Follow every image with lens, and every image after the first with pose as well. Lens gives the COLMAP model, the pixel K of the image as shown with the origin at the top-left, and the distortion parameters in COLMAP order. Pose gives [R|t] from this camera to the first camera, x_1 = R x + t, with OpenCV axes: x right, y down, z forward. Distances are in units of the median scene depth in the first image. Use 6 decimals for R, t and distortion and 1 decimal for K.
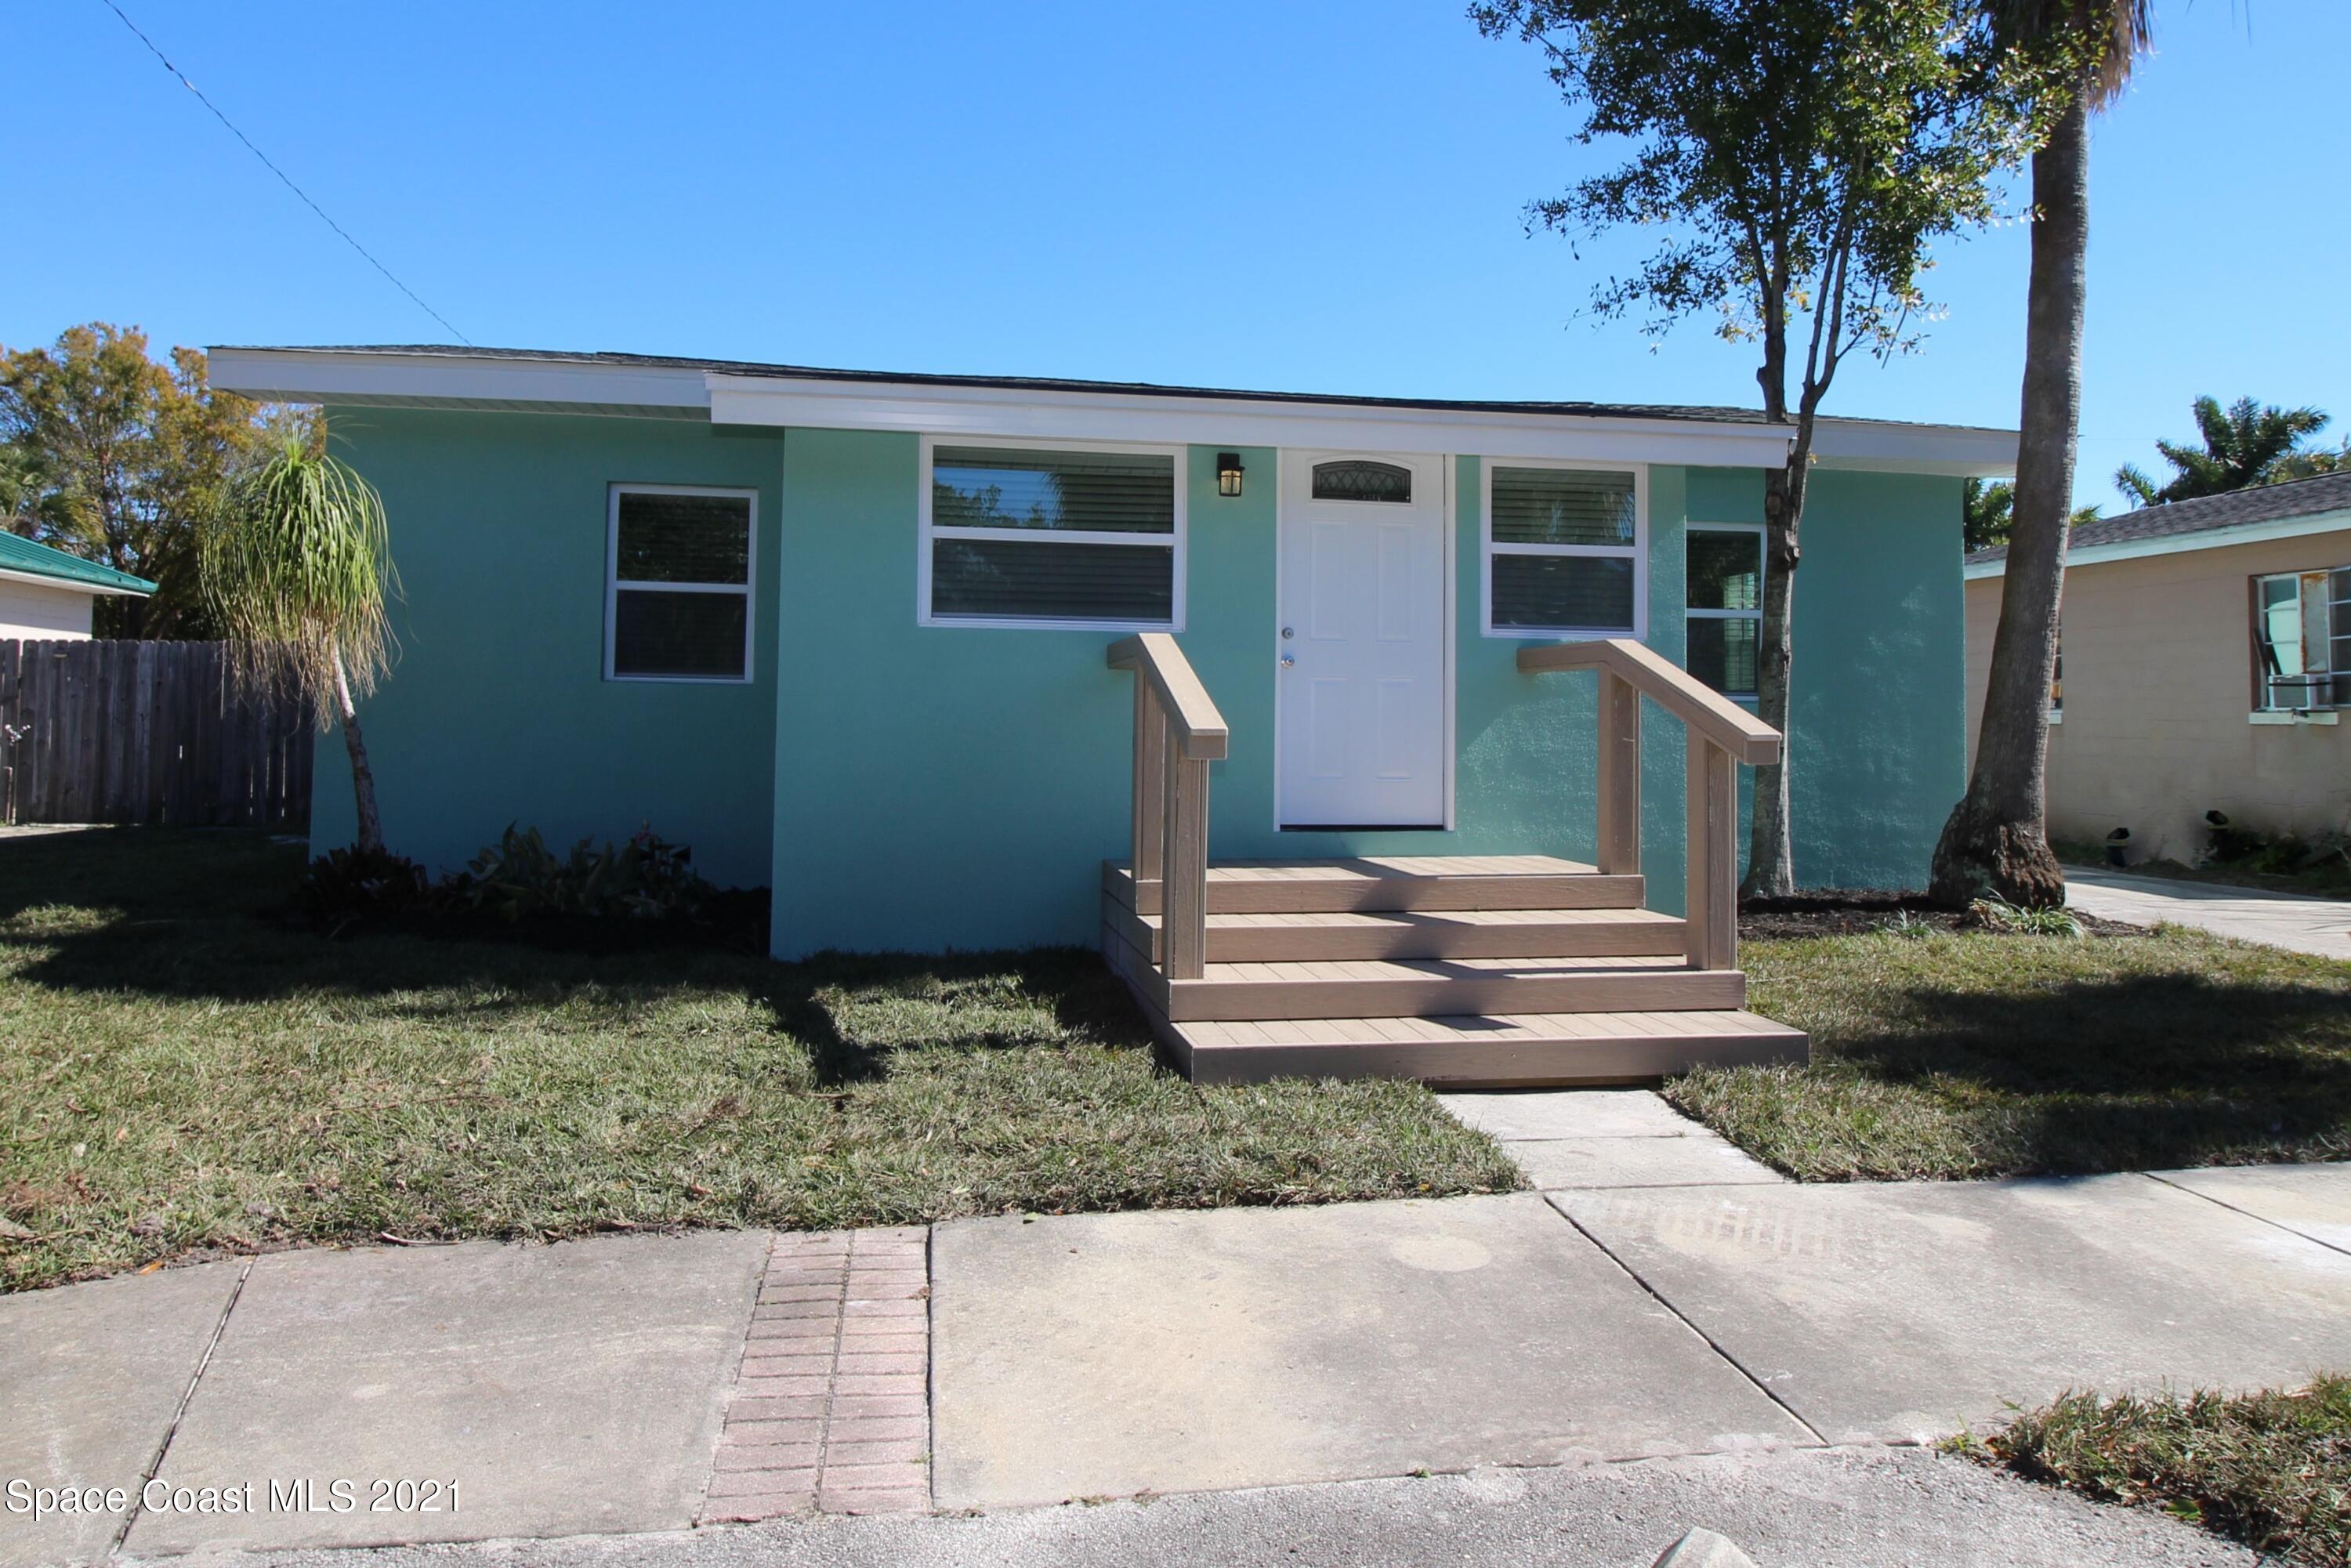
lens RADIAL K [[1686.4, 0, 1189.4], [0, 1686.4, 642.9], [0, 0, 1]] dist [-0.000766, -0.006771]
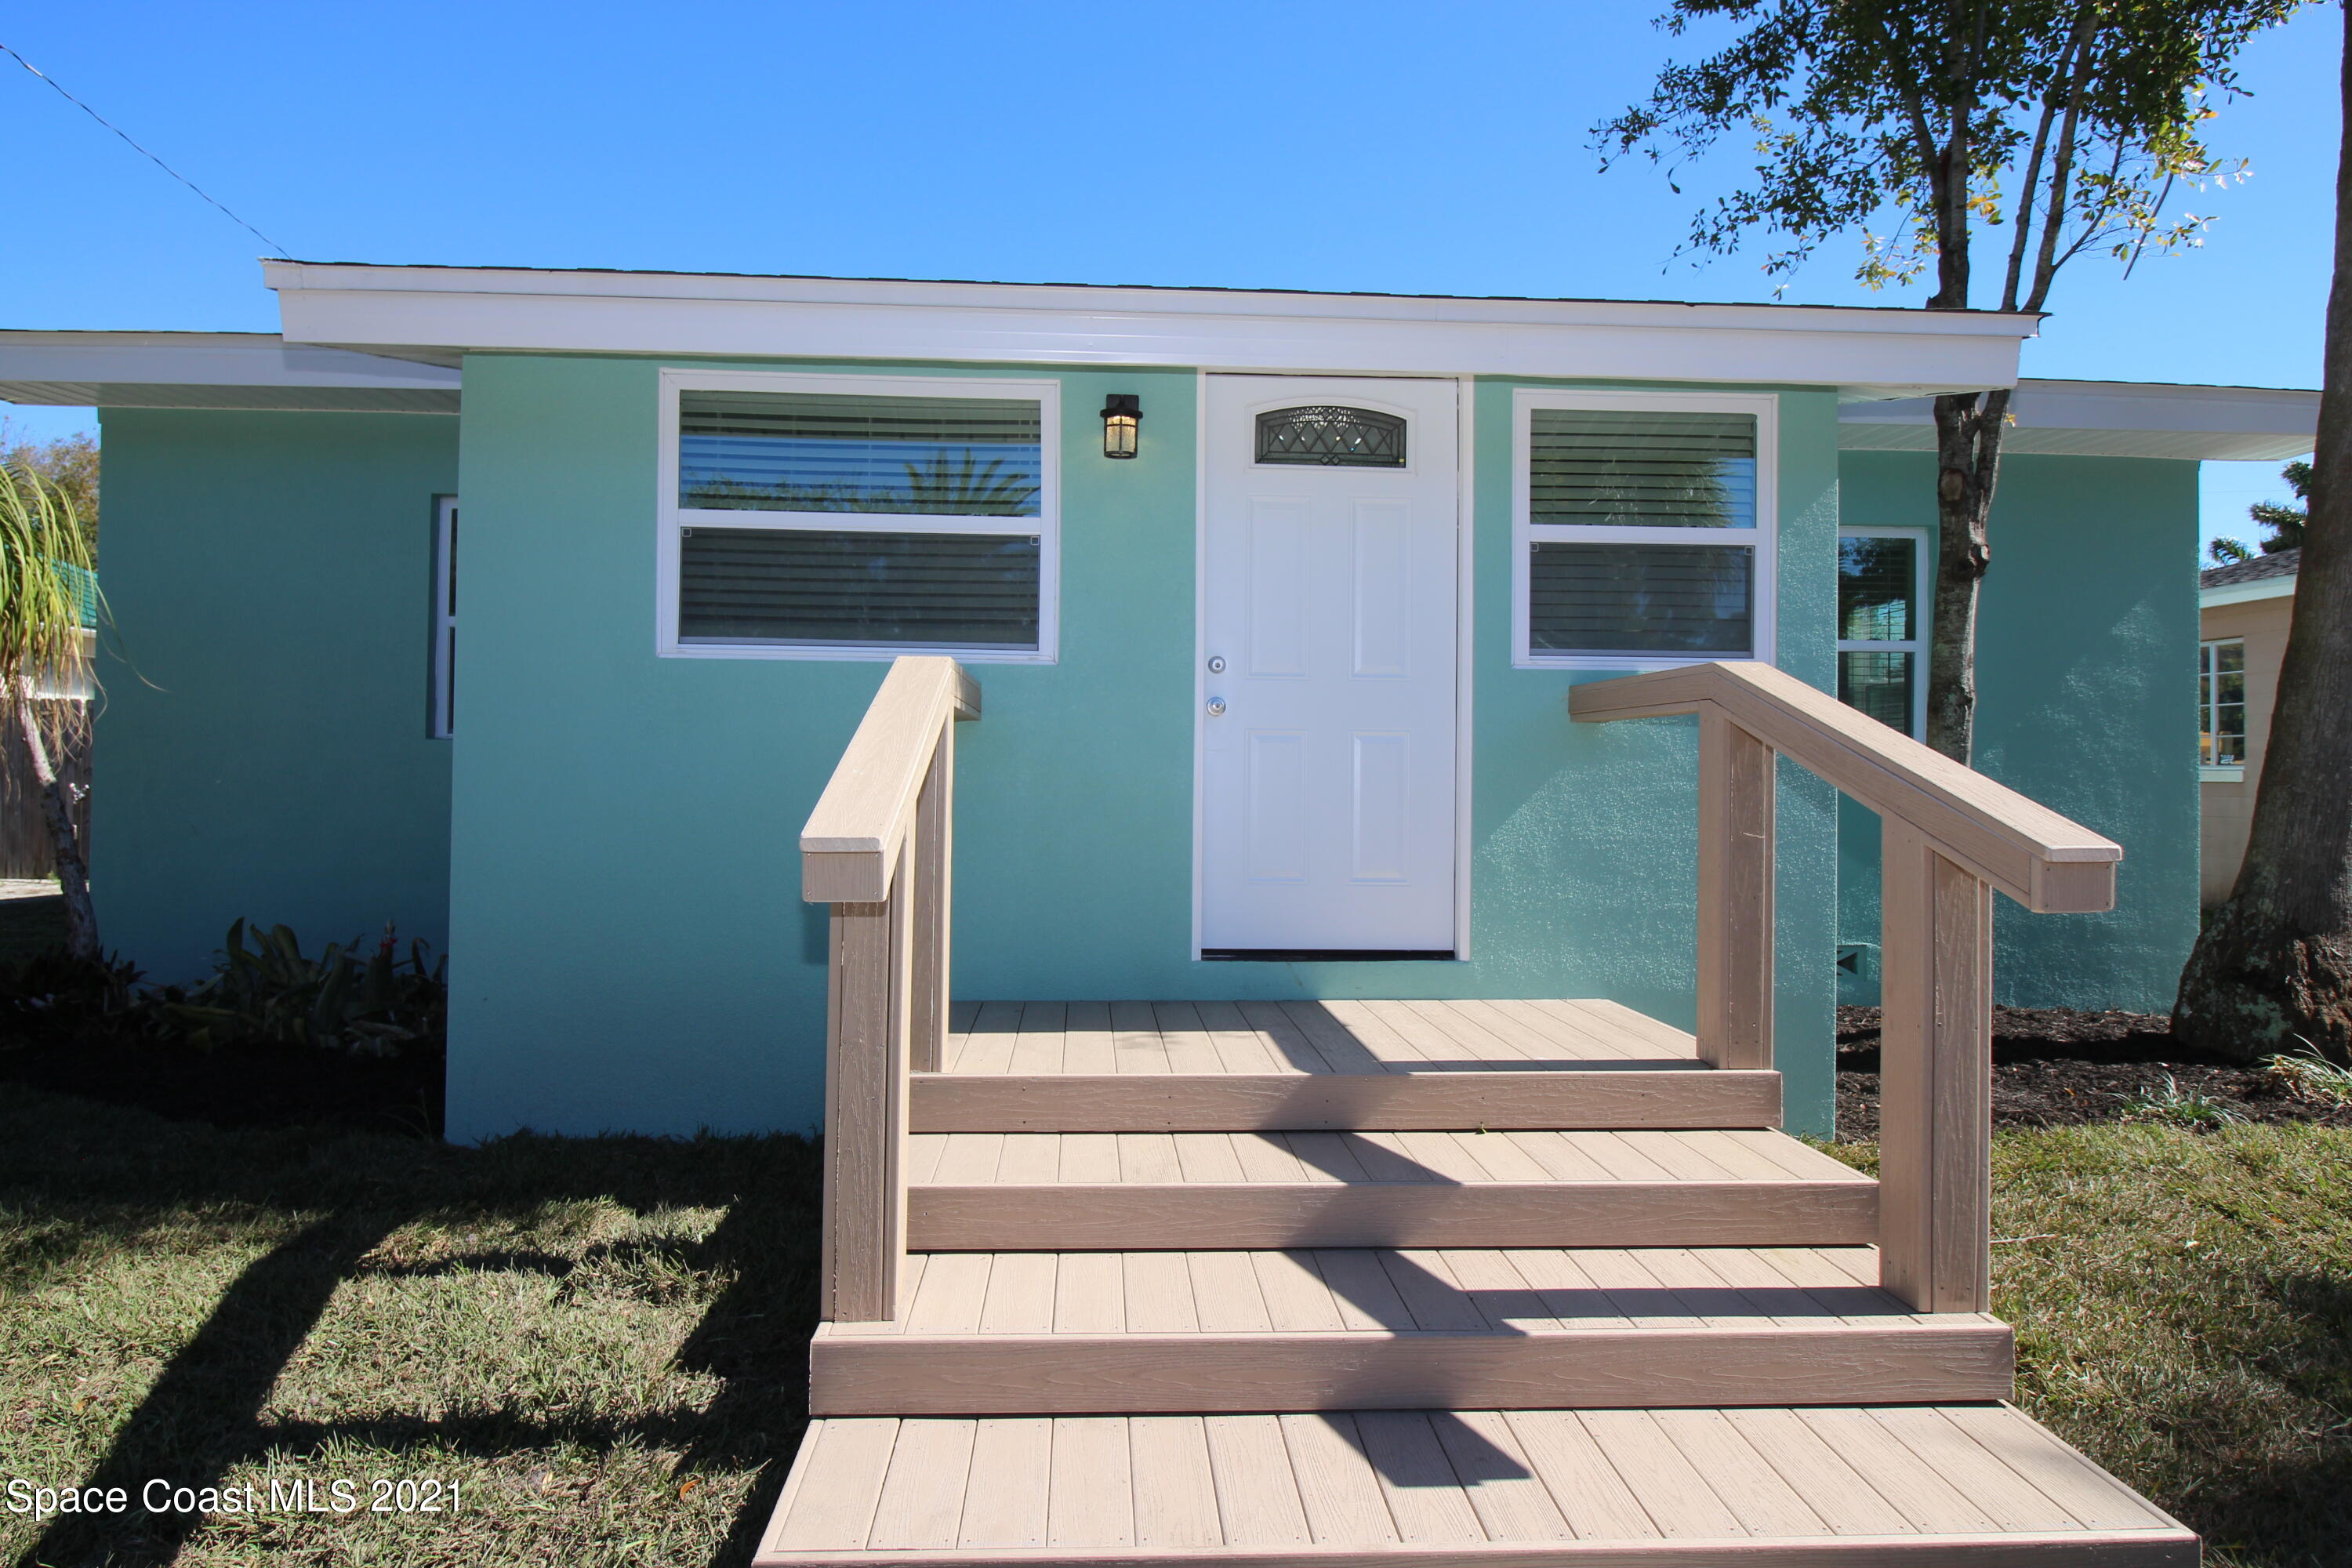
lens RADIAL K [[1410.1, 0, 1149.4], [0, 1410.1, 743.9], [0, 0, 1]] dist [0.003654, -0.014176]
pose [[0.991895, -0.002815, -0.127030, 0.100746], [0.006313, 0.999612, 0.027147, 0.010310], [0.126905, -0.027729, 0.991527, 0.428380]]
